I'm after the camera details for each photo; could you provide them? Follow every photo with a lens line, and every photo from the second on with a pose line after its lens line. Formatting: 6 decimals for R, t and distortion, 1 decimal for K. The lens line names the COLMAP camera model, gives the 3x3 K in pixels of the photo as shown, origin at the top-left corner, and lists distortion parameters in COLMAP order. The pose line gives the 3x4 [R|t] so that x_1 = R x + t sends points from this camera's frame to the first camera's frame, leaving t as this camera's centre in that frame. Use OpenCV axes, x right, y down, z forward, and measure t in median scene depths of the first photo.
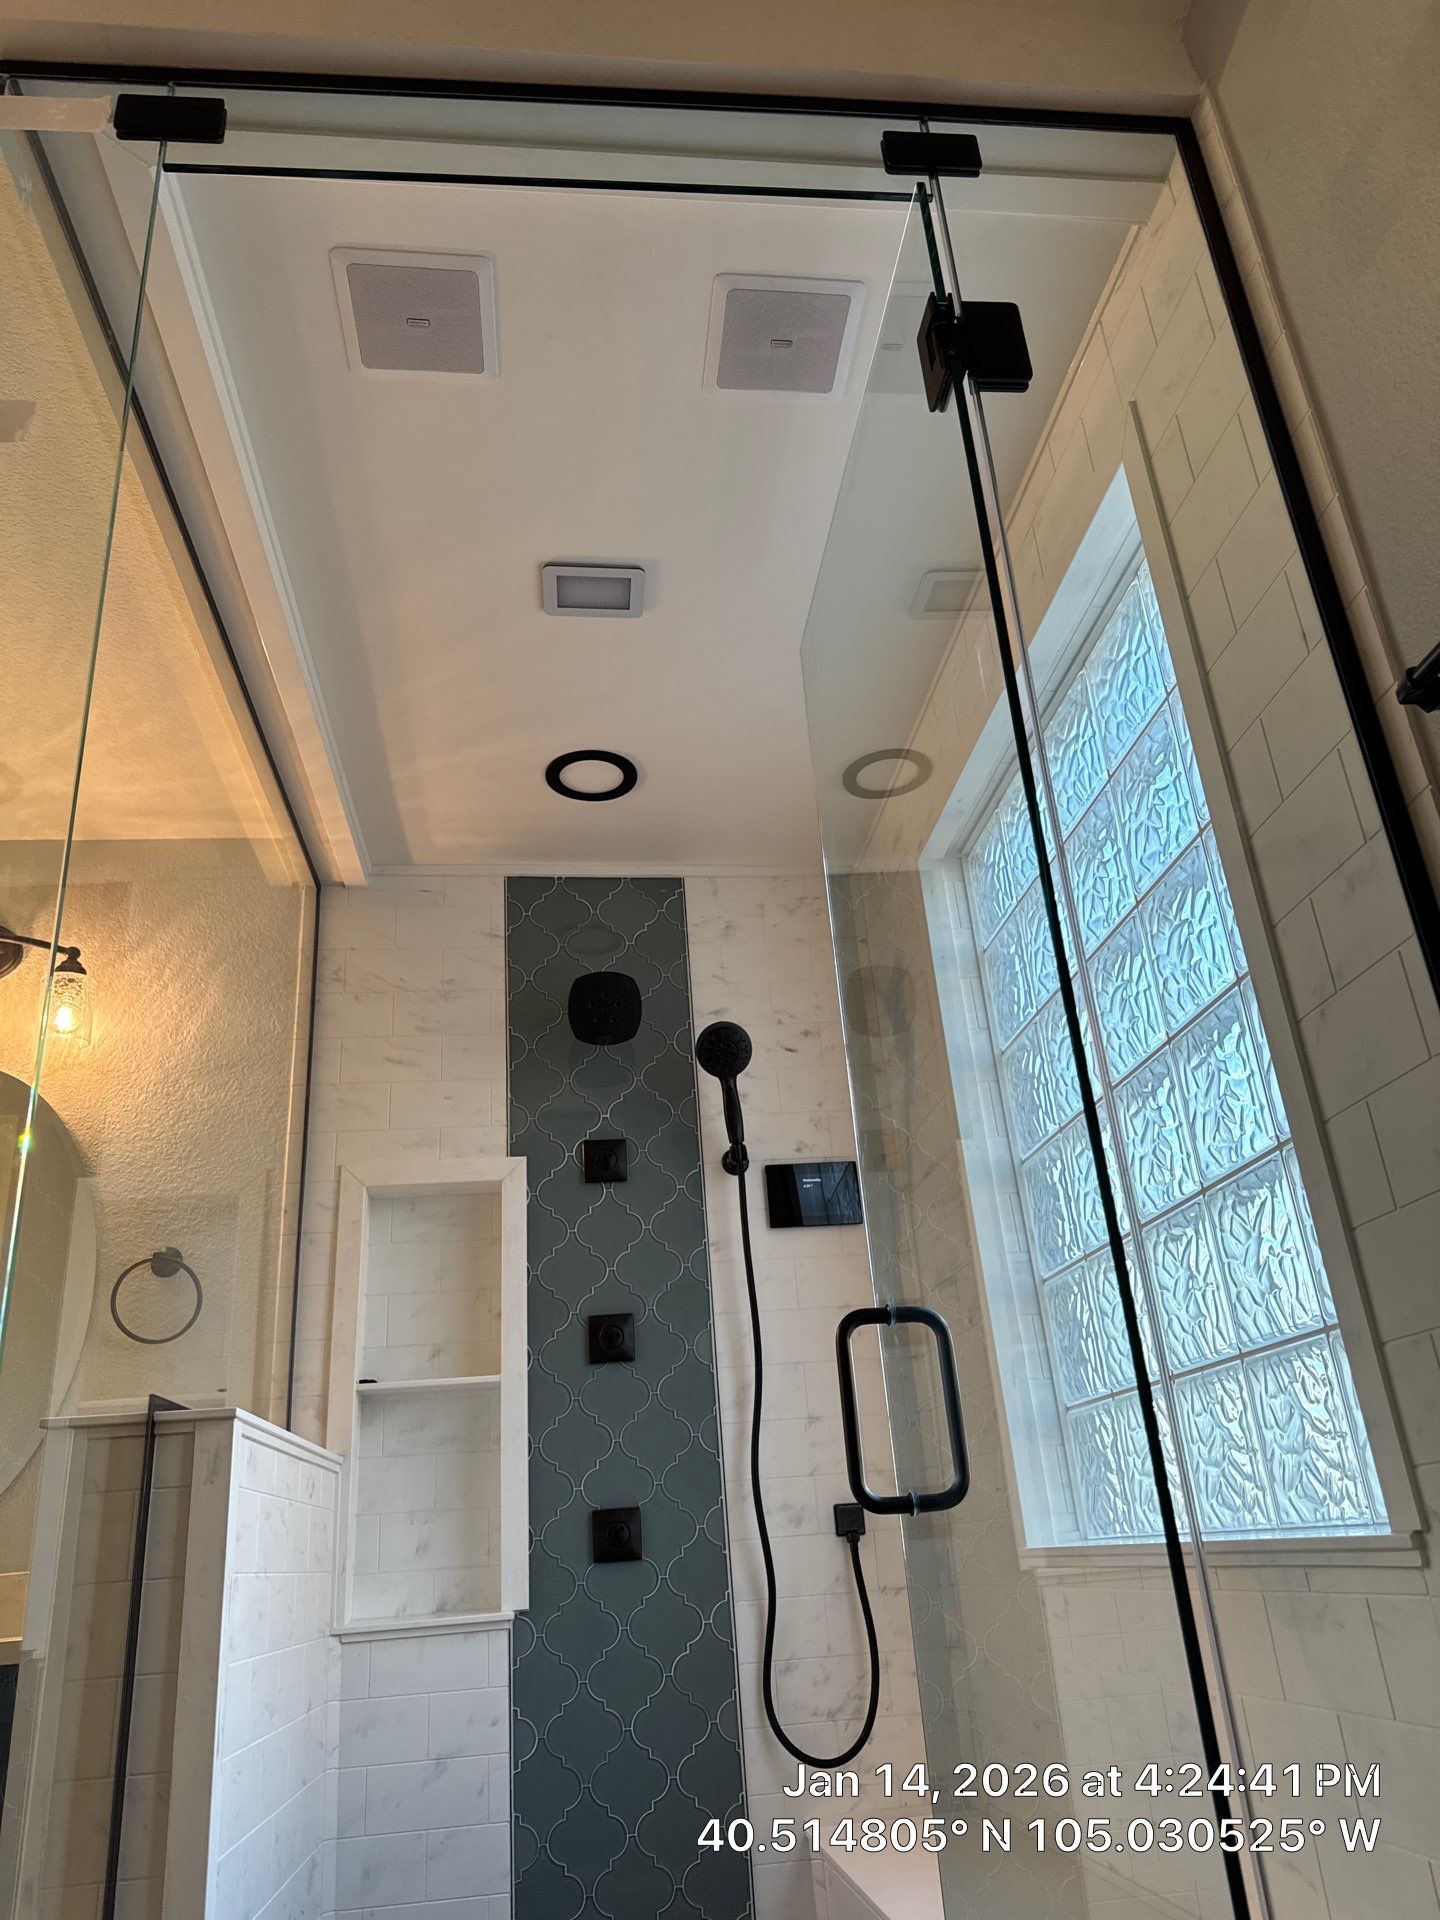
lens RADIAL K [[1339.9, 0, 722.2], [0, 1339.9, 965.0], [0, 0, 1]] dist [0.129199, -0.195428]
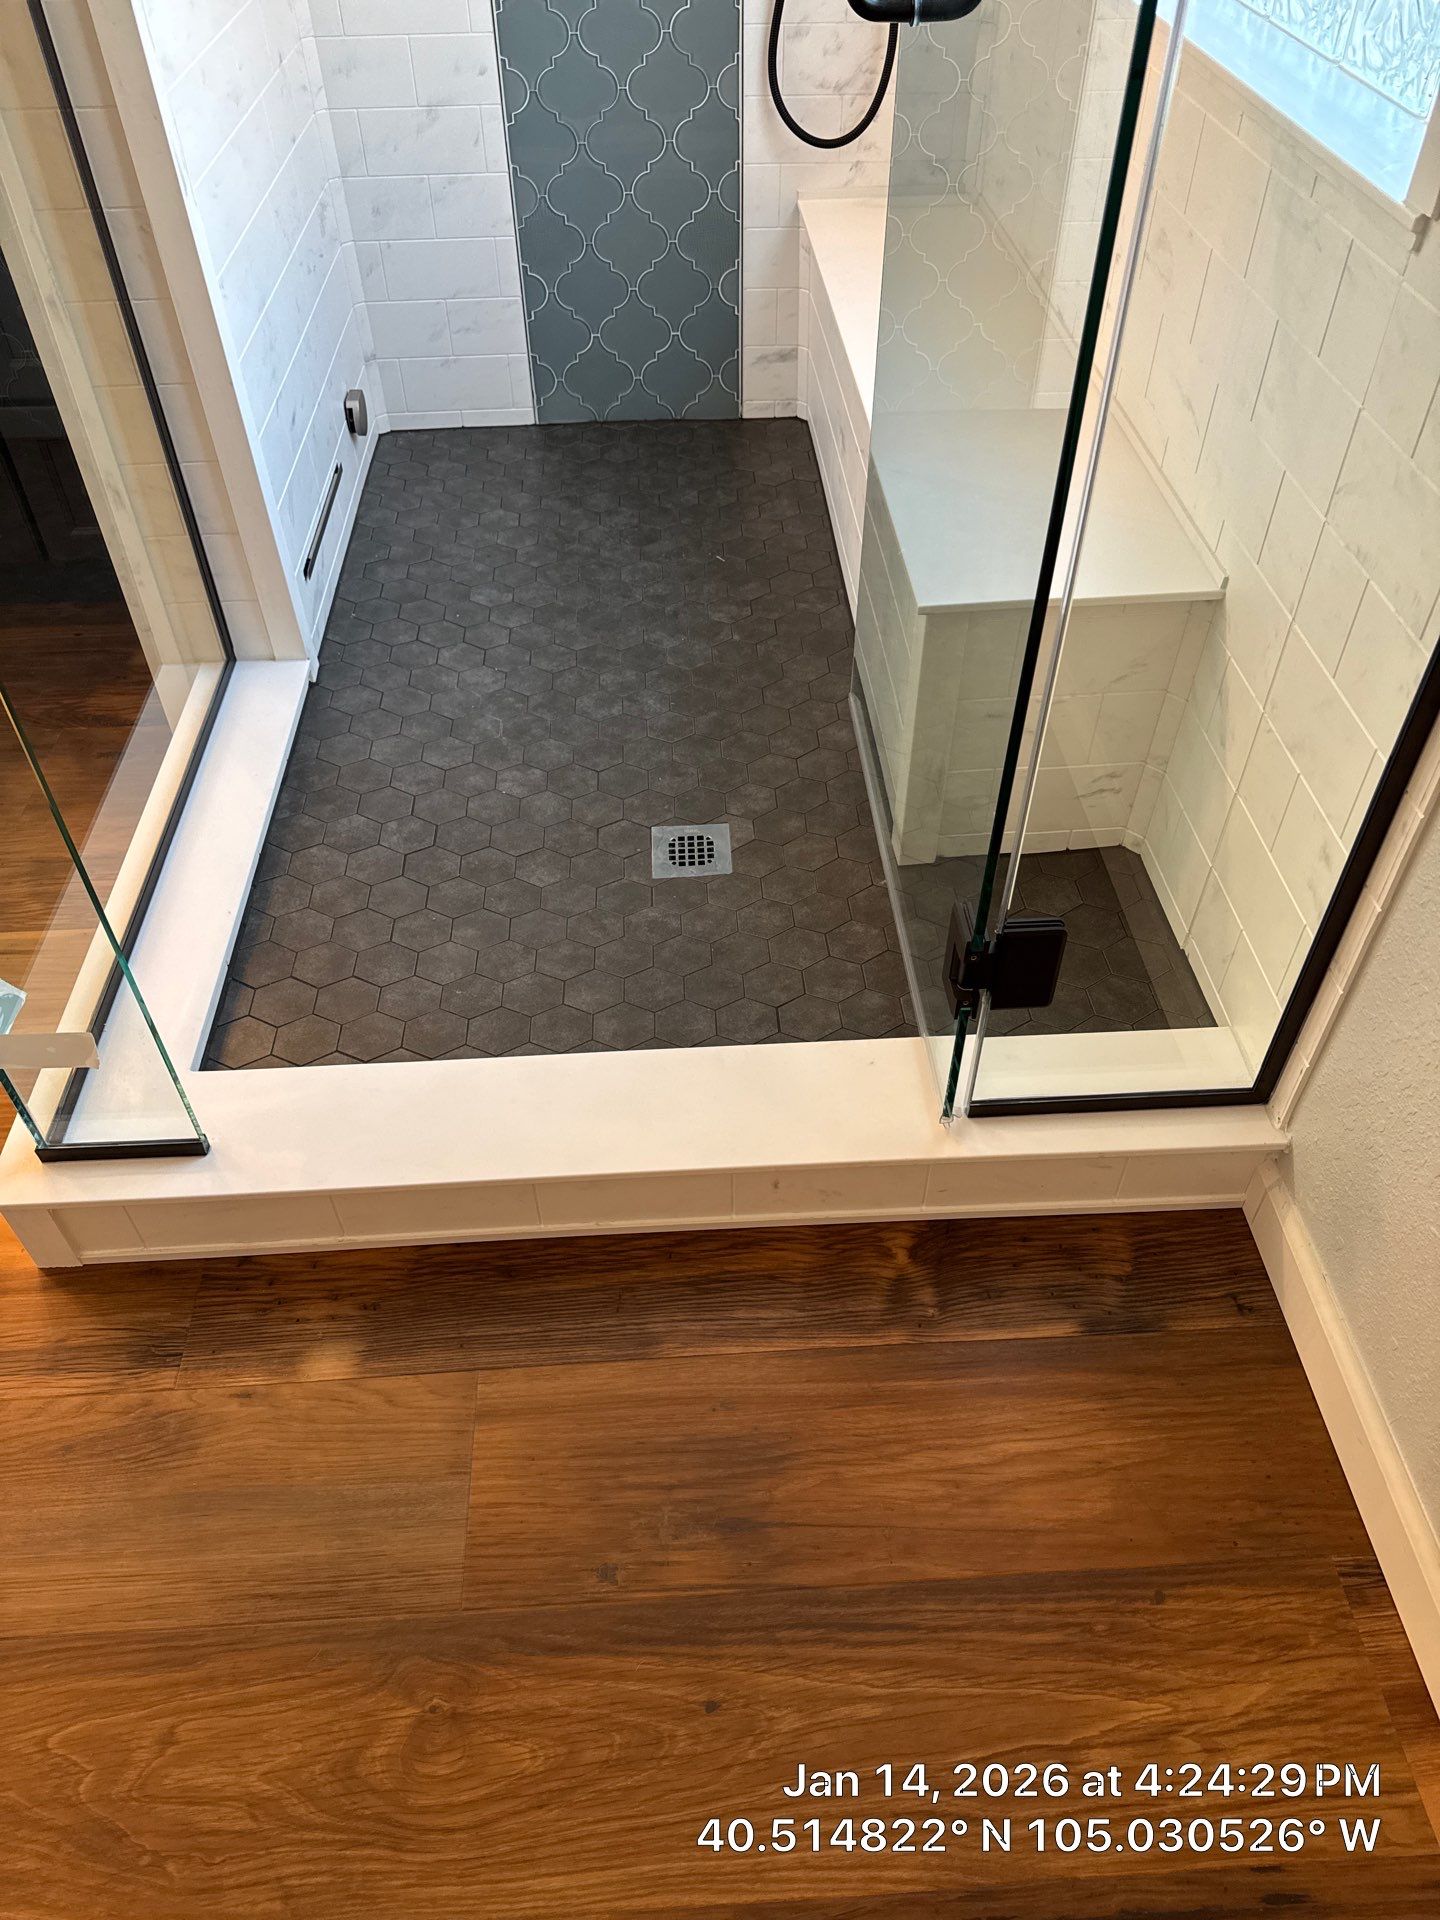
lens RADIAL K [[1350.1, 0, 712.7], [0, 1350.1, 961.7], [0, 0, 1]] dist [0.128162, -0.204315]
pose [[0.996828, 0.079353, 0.006099, 0.035320], [-0.035118, 0.369796, 0.928449, -0.105747], [0.071419, -0.925718, 0.371410, 0.084502]]
